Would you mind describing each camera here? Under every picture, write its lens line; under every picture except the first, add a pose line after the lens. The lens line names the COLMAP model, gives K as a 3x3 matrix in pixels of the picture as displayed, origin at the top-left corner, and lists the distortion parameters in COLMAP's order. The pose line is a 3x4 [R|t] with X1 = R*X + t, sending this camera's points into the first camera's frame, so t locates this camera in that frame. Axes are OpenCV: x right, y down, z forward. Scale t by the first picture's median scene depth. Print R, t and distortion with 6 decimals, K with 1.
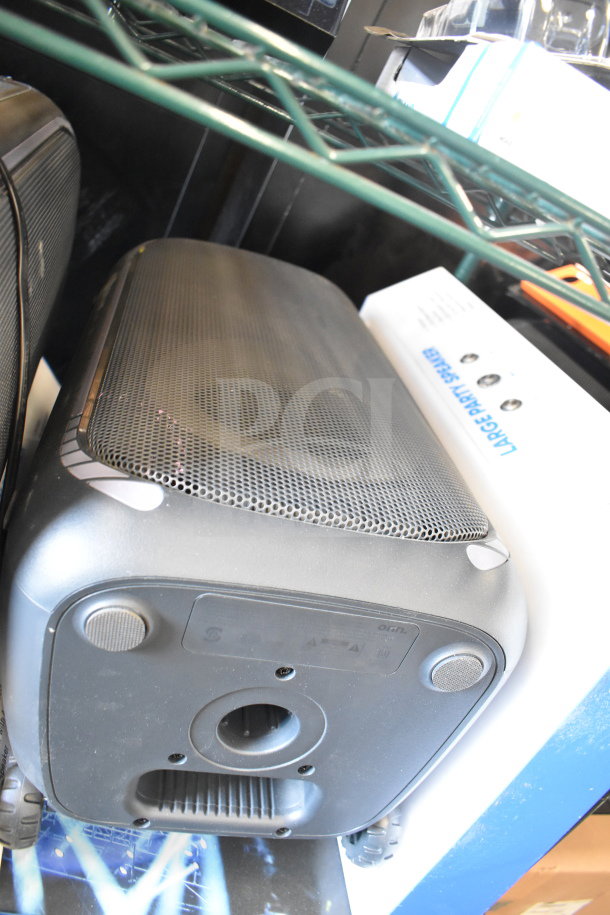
lens RADIAL K [[708.2, 0, 301.3], [0, 708.2, 455.3], [0, 0, 1]] dist [-0.083088, 0.001653]
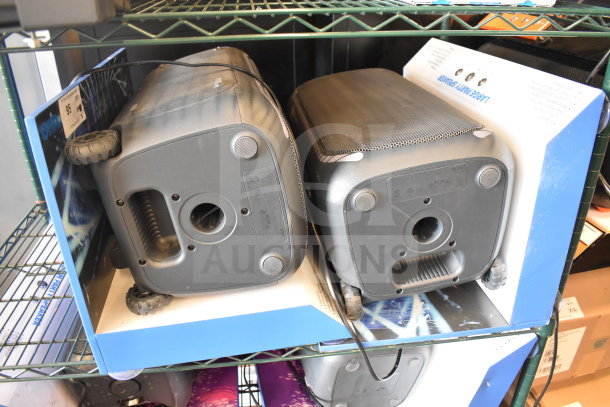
lens RADIAL K [[472.1, 0, 307.7], [0, 472.1, 203.0], [0, 0, 1]] dist [-0.083088, 0.001653]
pose [[0.900528, -0.385816, -0.200490, -0.060233], [0.382569, 0.922209, -0.056305, 0.185571], [0.206617, -0.025997, 0.978077, -0.671554]]
